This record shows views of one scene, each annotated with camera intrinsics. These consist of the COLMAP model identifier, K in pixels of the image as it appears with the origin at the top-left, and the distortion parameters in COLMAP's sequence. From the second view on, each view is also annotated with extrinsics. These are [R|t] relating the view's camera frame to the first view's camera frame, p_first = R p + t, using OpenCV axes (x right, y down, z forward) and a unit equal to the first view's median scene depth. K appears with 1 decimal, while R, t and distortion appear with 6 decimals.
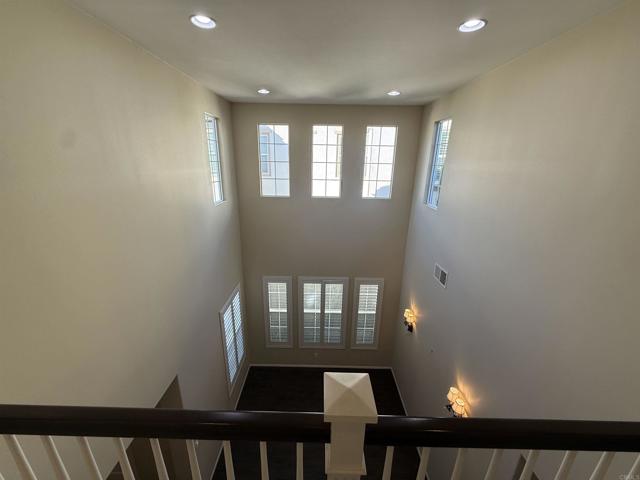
lens RADIAL K [[256.2, 0, 318.6], [0, 256.2, 237.8], [0, 0, 1]] dist [0.002397, -0.000198]
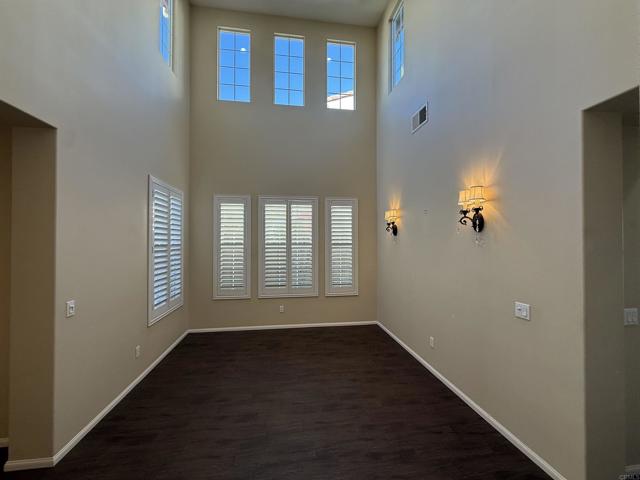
lens RADIAL K [[256.2, 0, 322.4], [0, 256.2, 243.1], [0, 0, 1]] dist [0.002397, -0.000198]
pose [[0.987469, -0.015593, 0.157038, -0.006766], [0.062902, 0.951532, -0.301049, 0.568451], [-0.144733, 0.307155, 0.940589, 0.228532]]
